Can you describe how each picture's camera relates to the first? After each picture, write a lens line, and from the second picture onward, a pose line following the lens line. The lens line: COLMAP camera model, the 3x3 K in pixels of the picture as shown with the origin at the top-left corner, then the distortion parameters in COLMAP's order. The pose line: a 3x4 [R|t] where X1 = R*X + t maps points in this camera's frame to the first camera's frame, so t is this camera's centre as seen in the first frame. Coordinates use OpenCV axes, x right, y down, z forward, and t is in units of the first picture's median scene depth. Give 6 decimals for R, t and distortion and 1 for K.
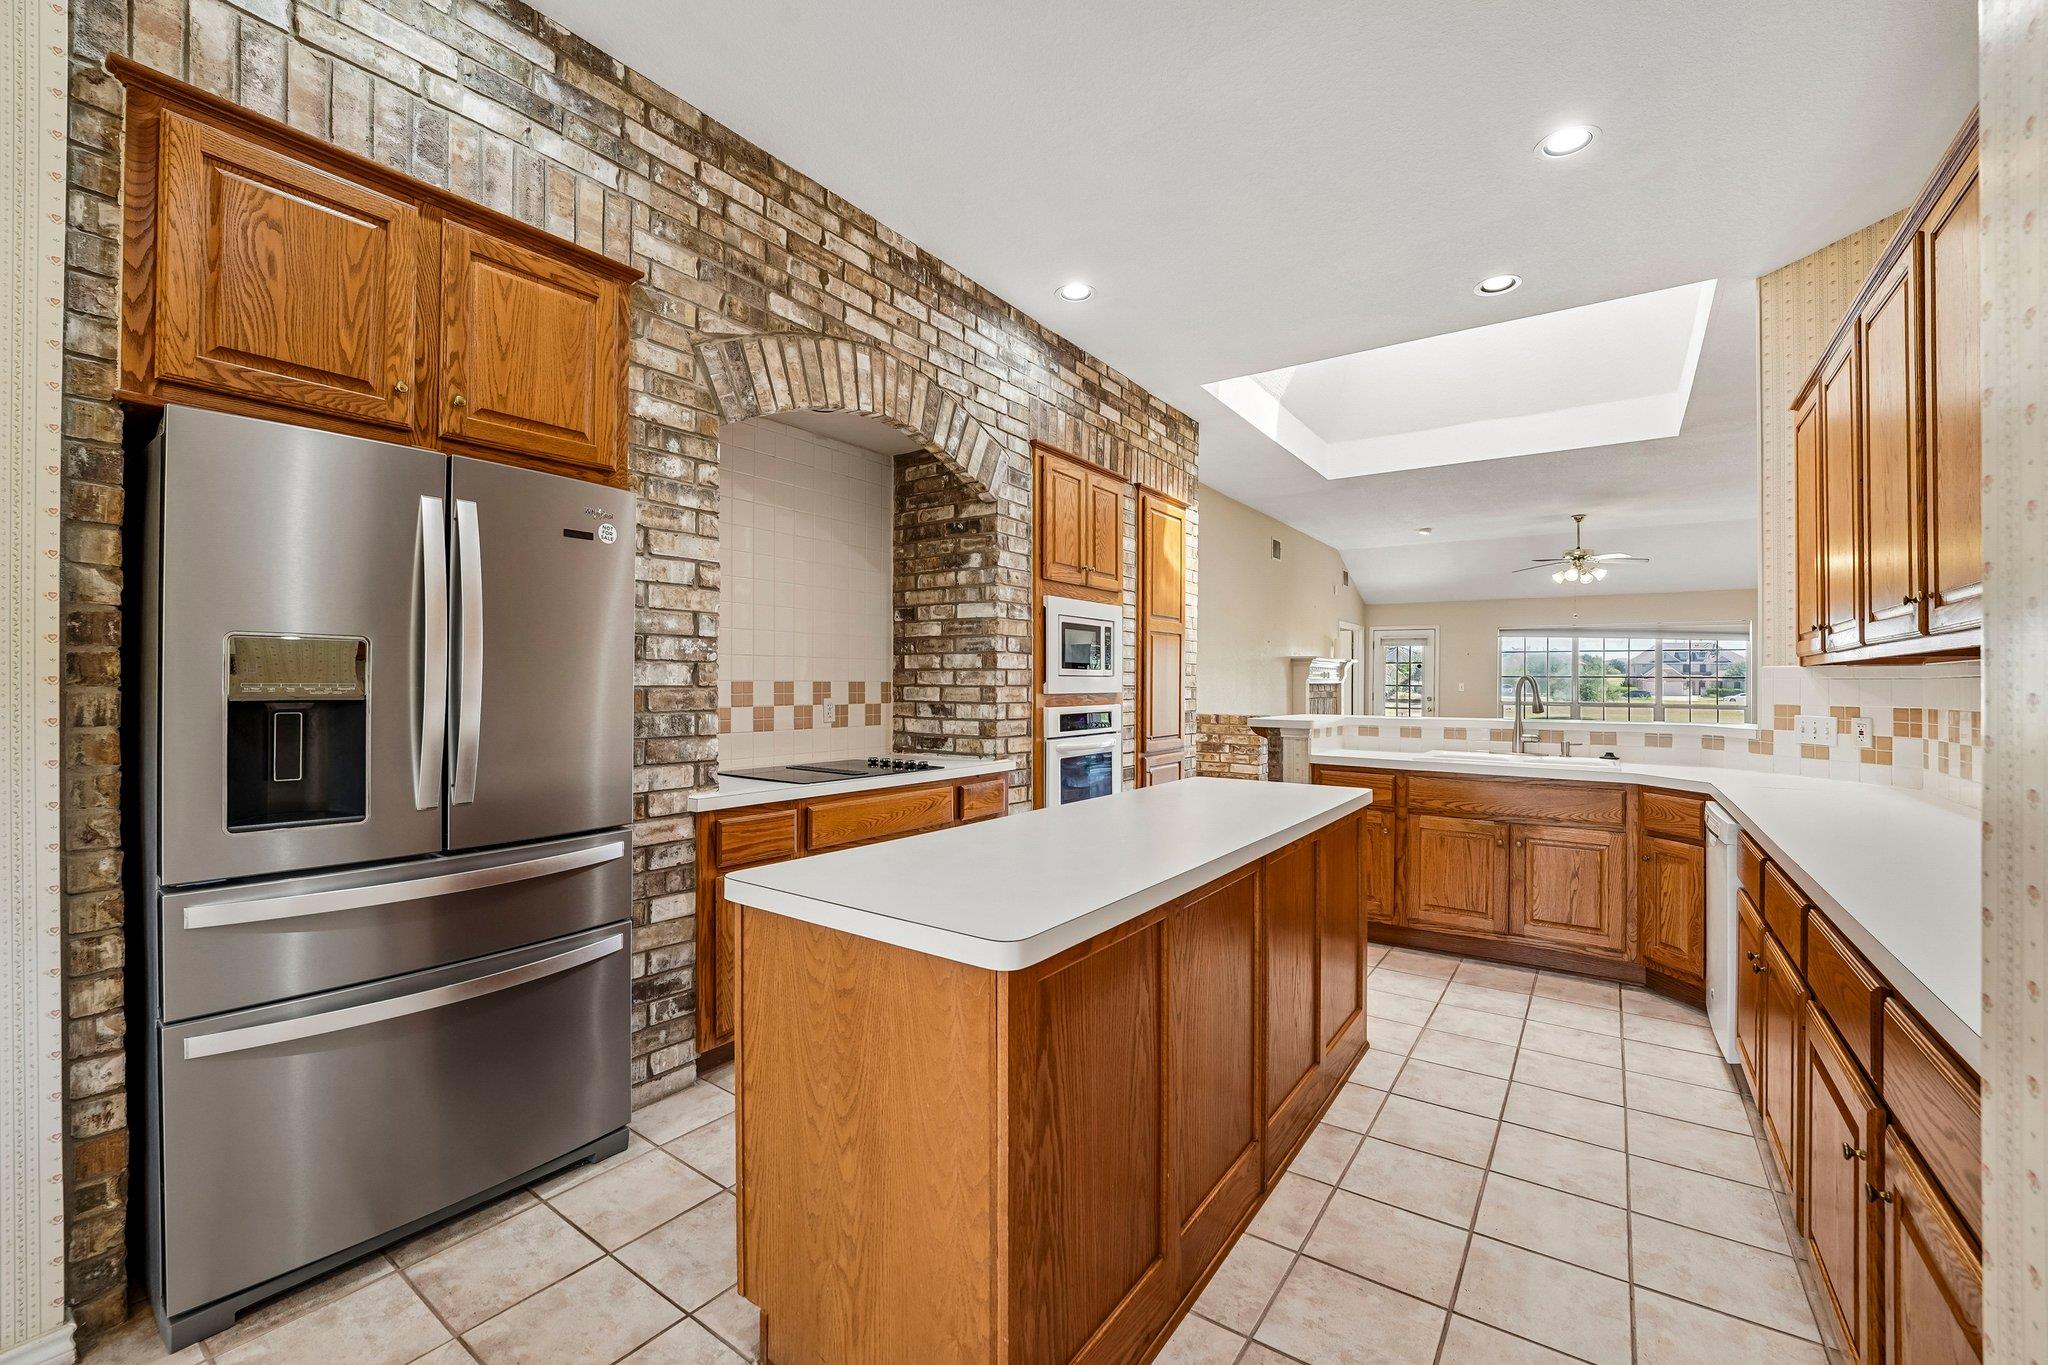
lens RADIAL K [[822.2, 0, 1021.6], [0, 822.2, 687.9], [0, 0, 1]] dist [-0.027284, -0.000665]
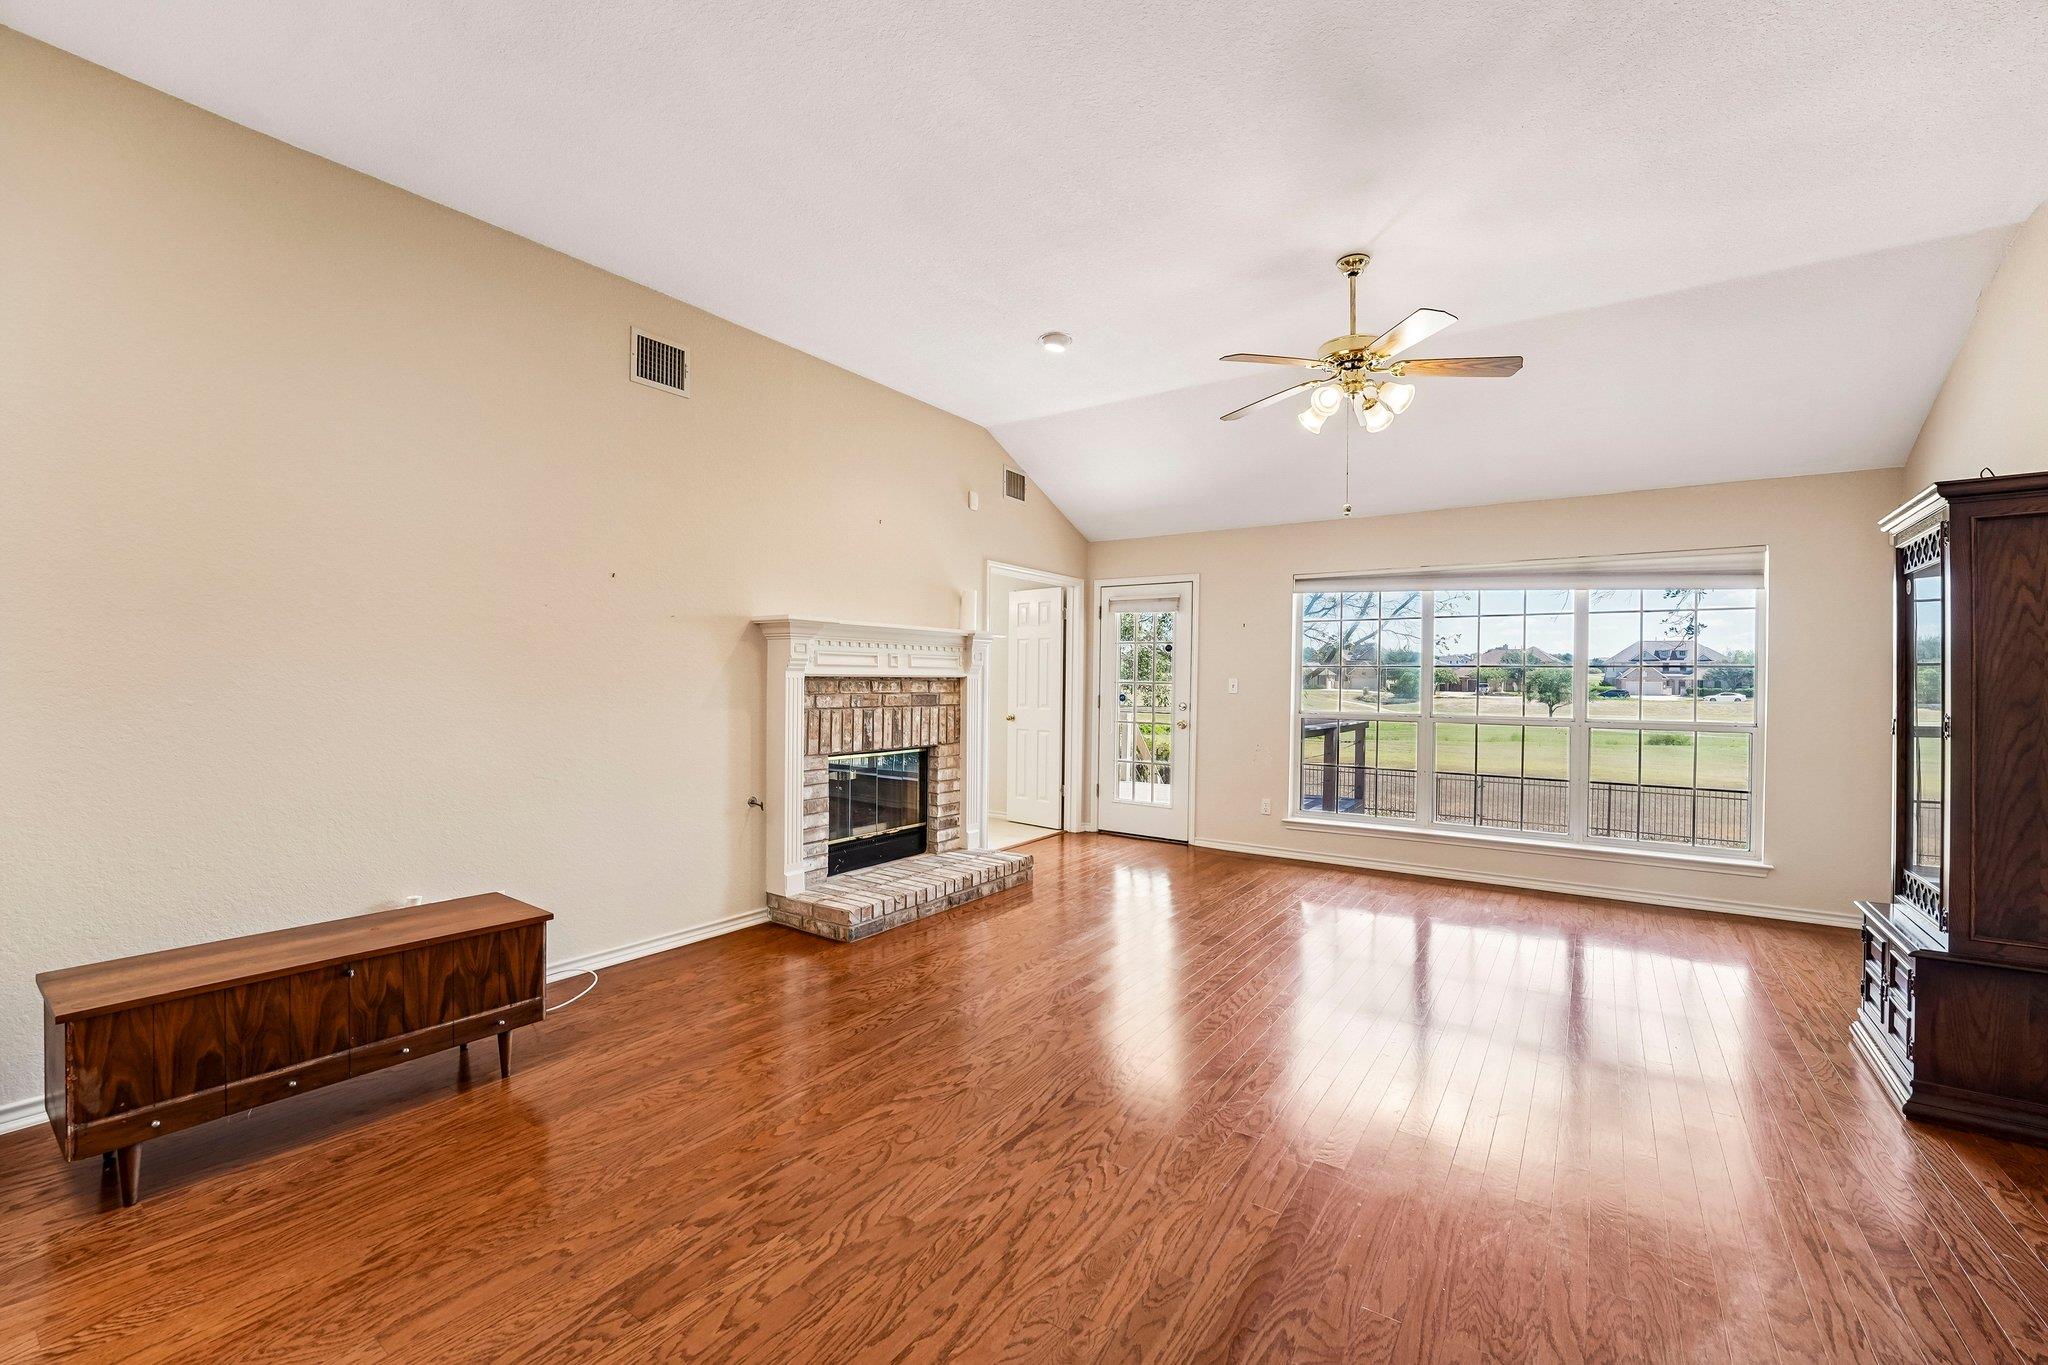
lens RADIAL K [[823.0, 0, 1012.3], [0, 823.0, 681.1], [0, 0, 1]] dist [-0.027297, 0.000478]
pose [[0.999931, 0.003193, 0.011342, 1.336136], [-0.003127, 0.999978, -0.005847, -0.000285], [-0.011360, 0.005811, 0.999919, 1.556722]]
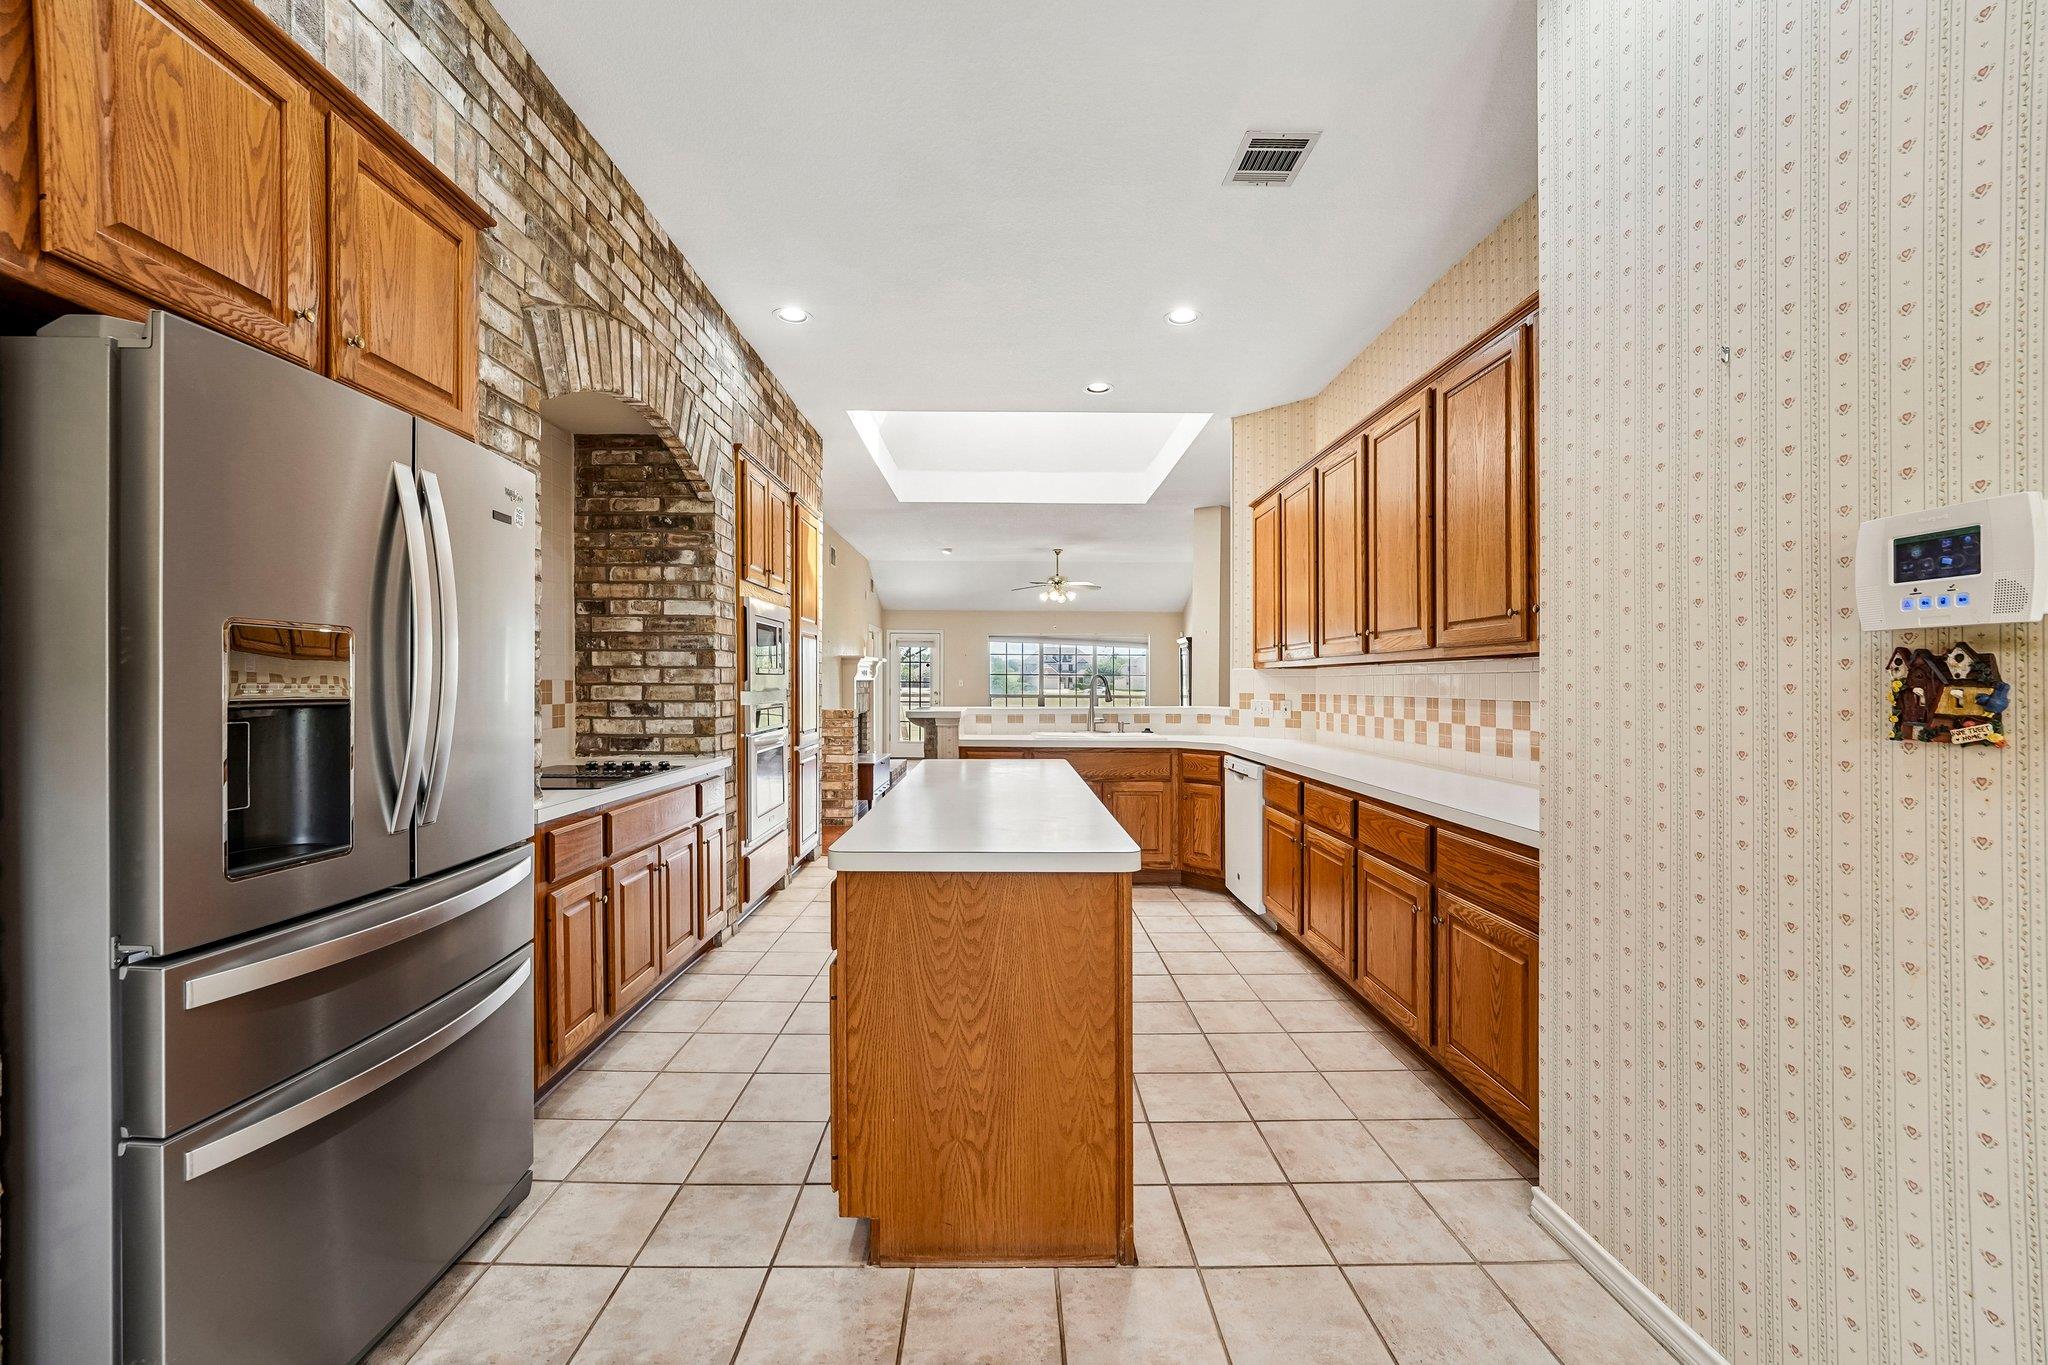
lens RADIAL K [[823.0, 0, 1012.3], [0, 823.0, 681.1], [0, 0, 1]] dist [-0.027297, 0.000478]
pose [[0.805567, -0.003109, 0.592497, -0.384938], [0.005749, 0.999980, -0.002568, -0.001279], [-0.592477, 0.005475, 0.805569, -0.032831]]
